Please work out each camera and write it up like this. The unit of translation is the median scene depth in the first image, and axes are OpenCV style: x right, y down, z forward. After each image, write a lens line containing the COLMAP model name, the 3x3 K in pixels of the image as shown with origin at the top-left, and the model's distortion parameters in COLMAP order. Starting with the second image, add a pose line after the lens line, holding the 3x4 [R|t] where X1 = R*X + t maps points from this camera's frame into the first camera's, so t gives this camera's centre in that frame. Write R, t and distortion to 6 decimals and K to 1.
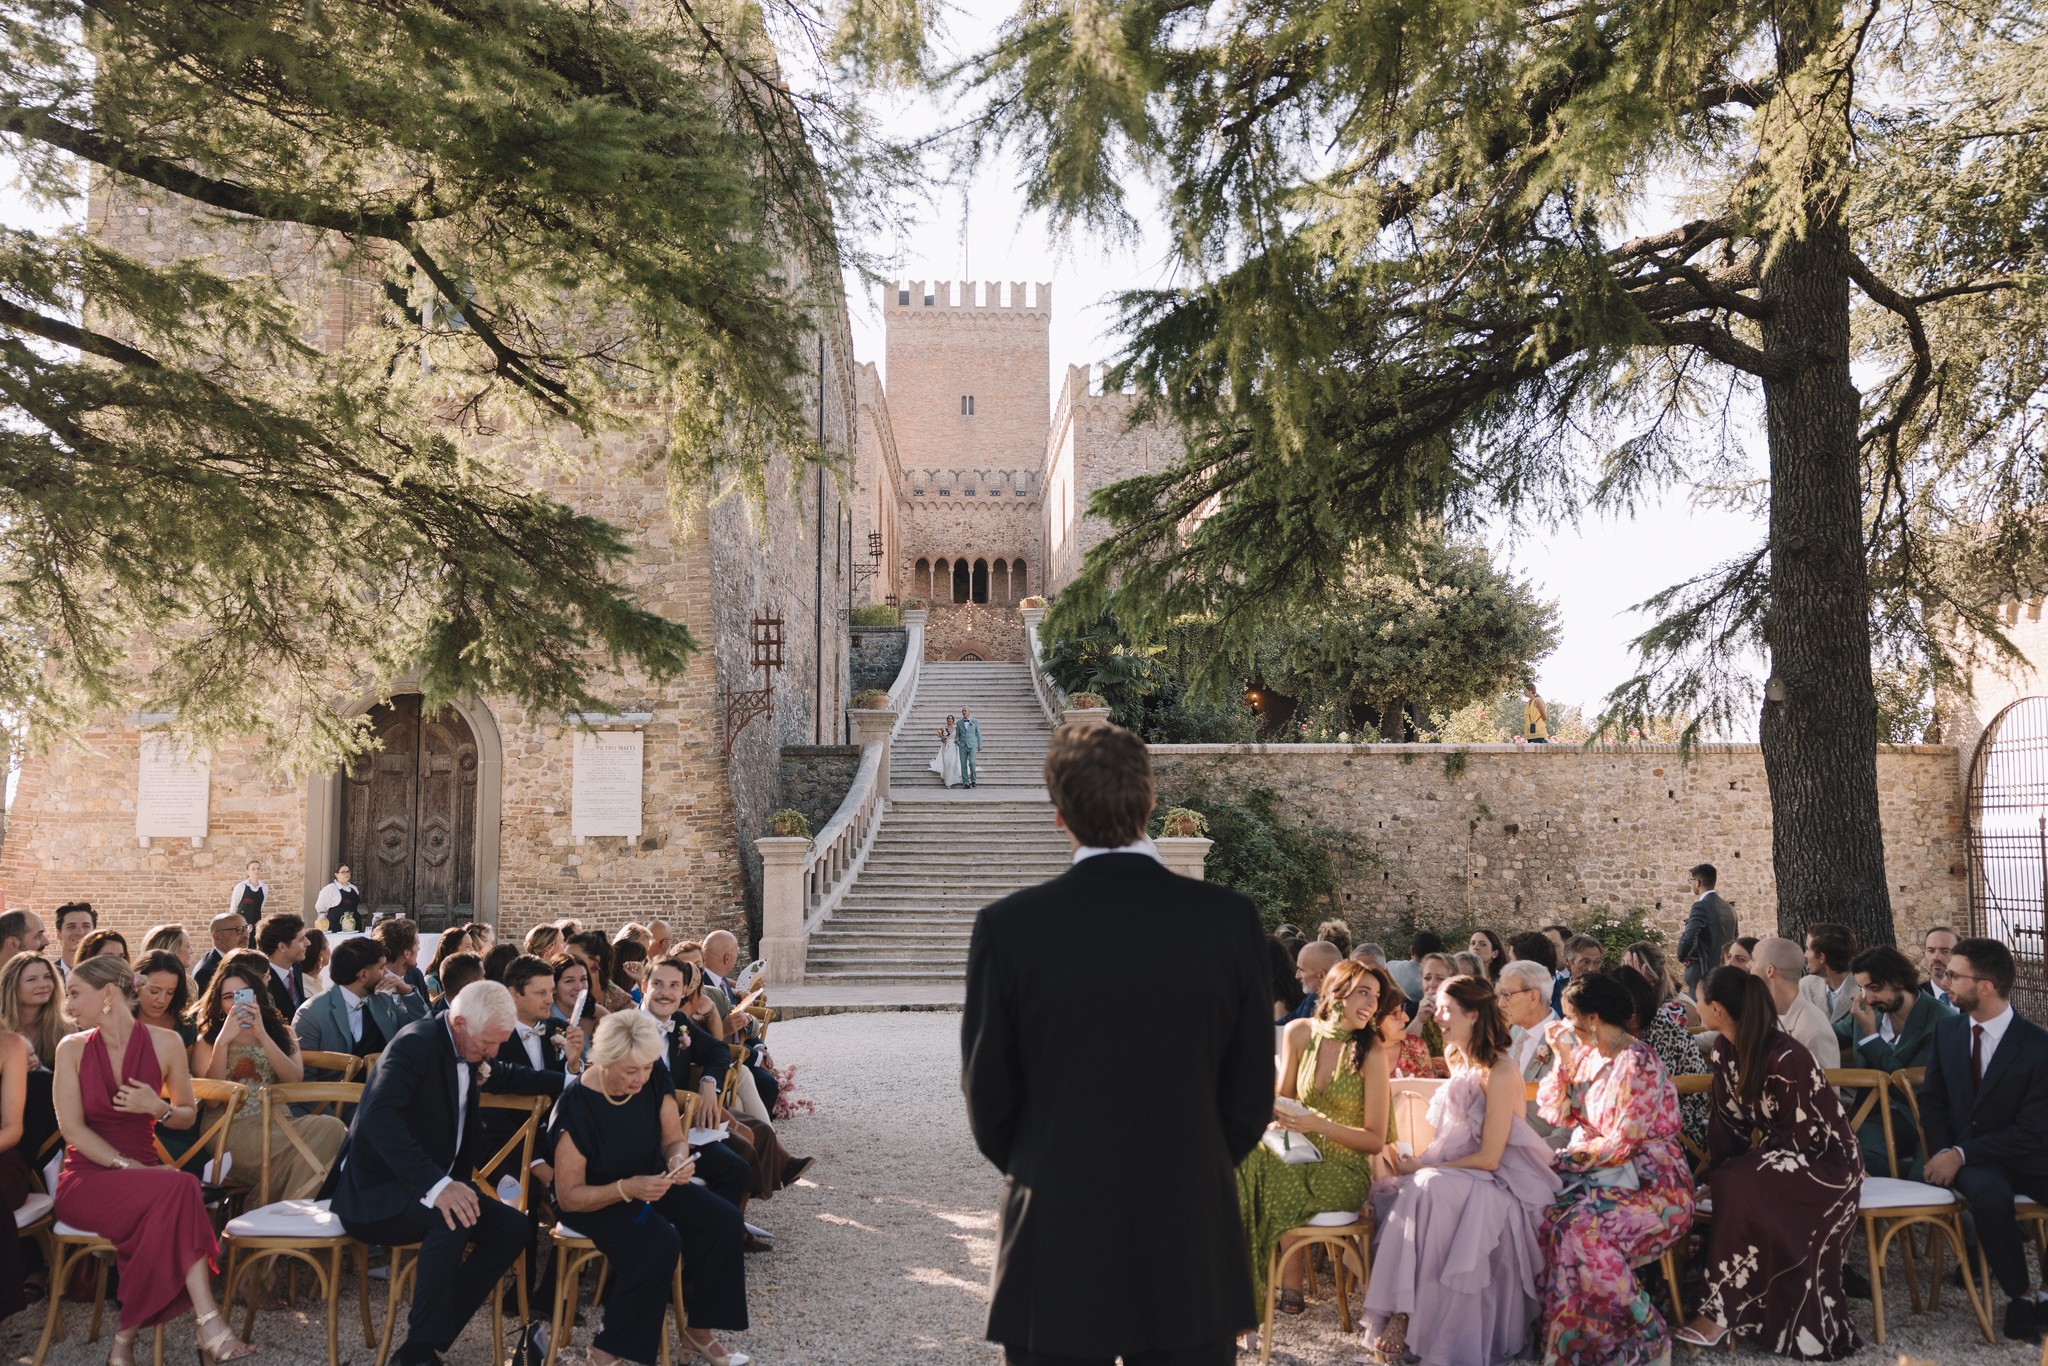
lens RADIAL K [[1610.8, 0, 1024.0], [0, 1610.8, 683.0], [0, 0, 1]] dist [0.004836, 0.000248]
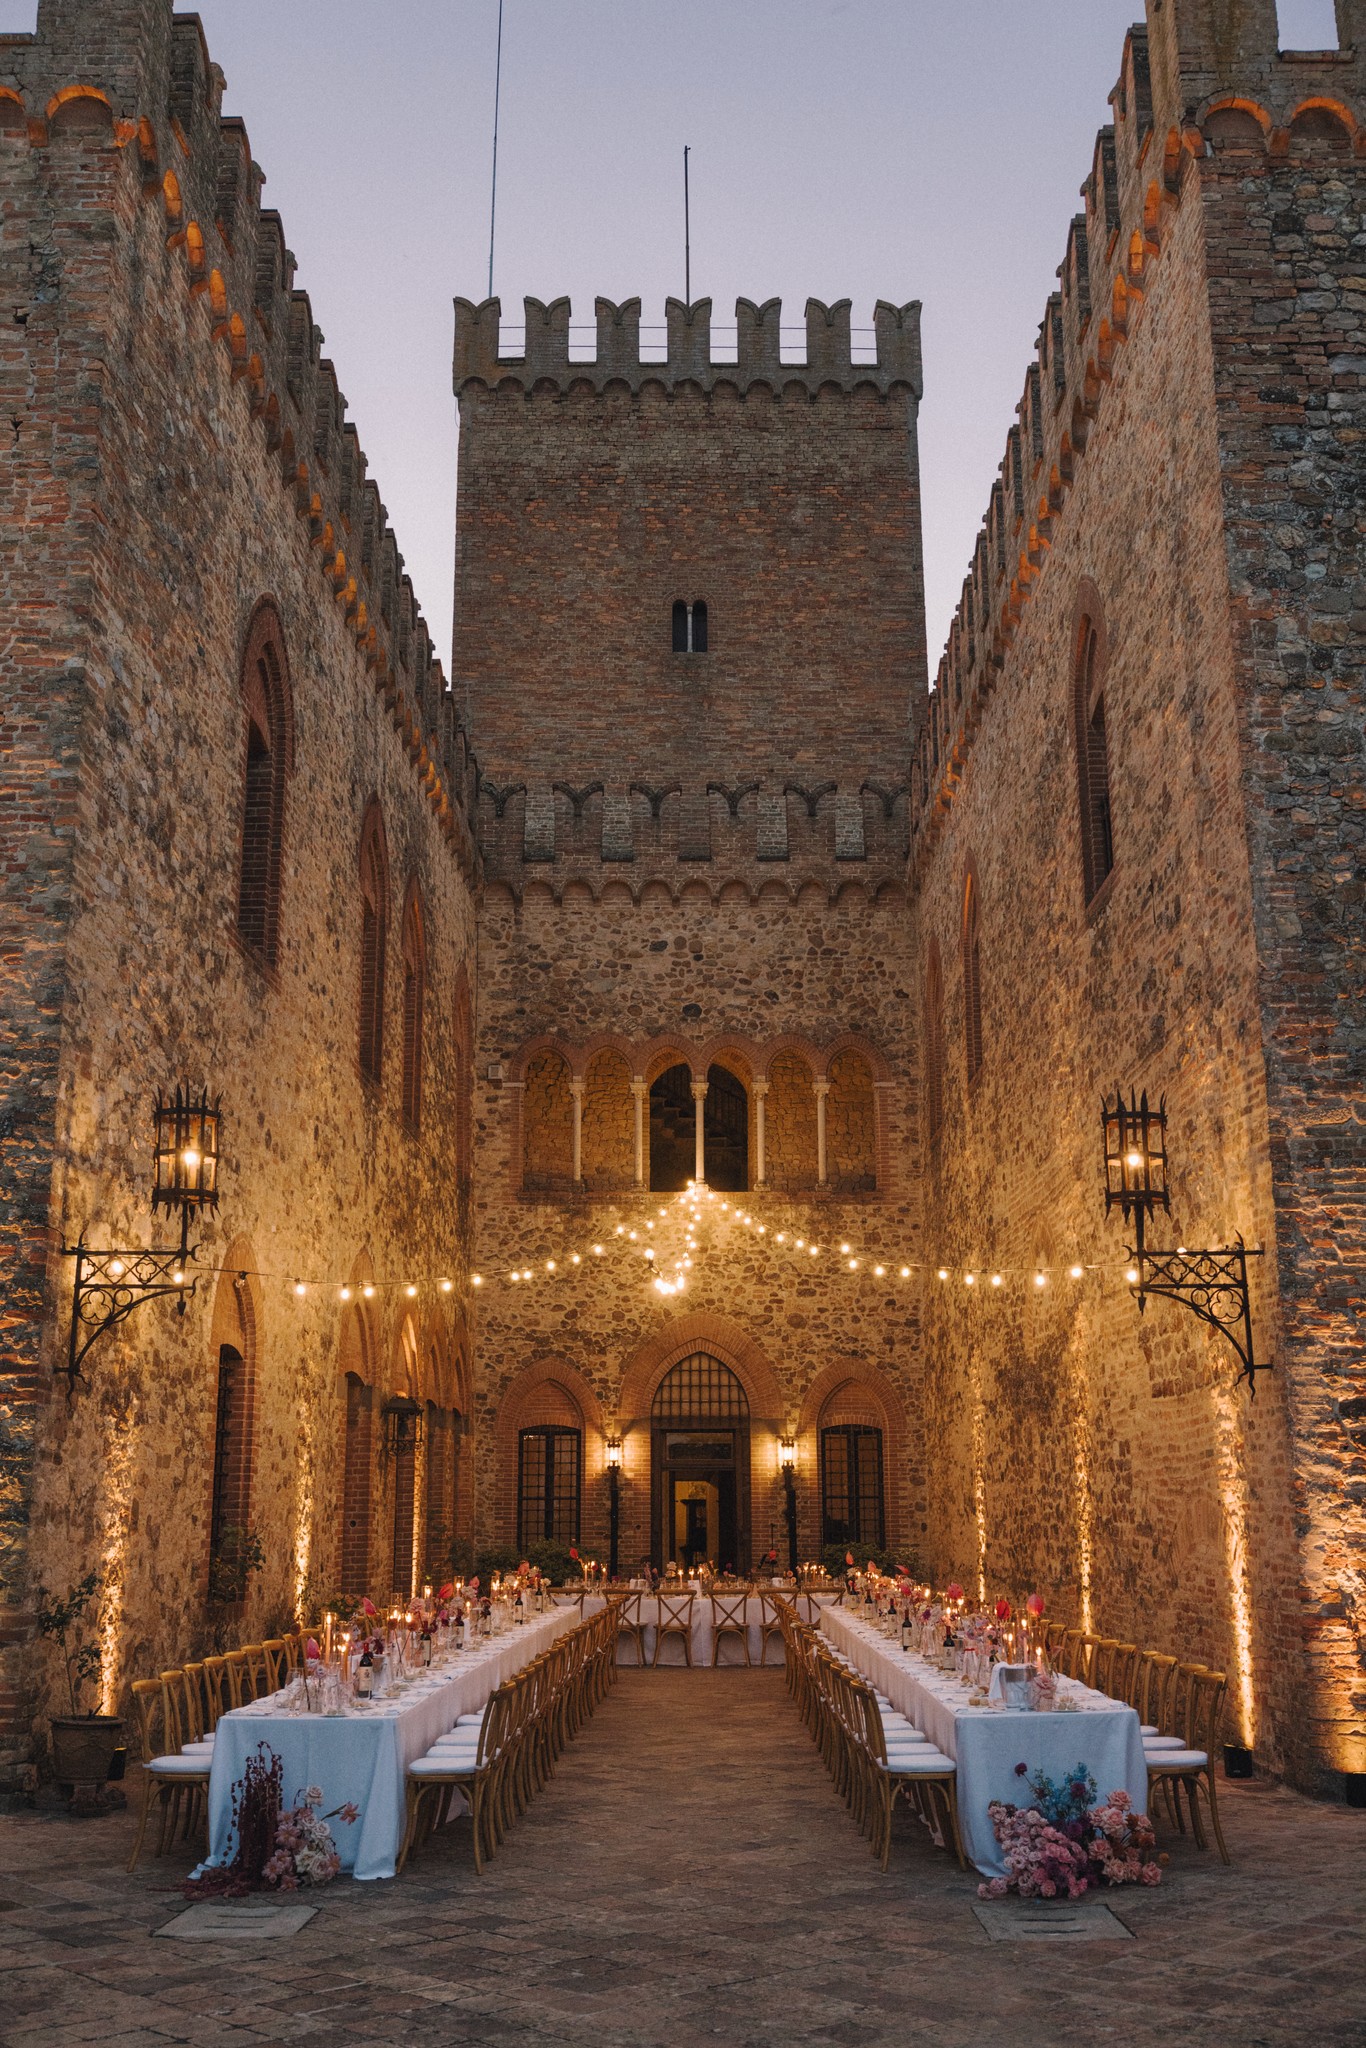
lens RADIAL K [[2084.9, 0, 683.0], [0, 2084.9, 1024.0], [0, 0, 1]] dist [0.000032, 0.000510]
pose [[0.998414, -0.013940, -0.054546, -0.012910], [0.006016, 0.989731, -0.142817, -0.022610], [0.055976, 0.142263, 0.988245, 0.564003]]
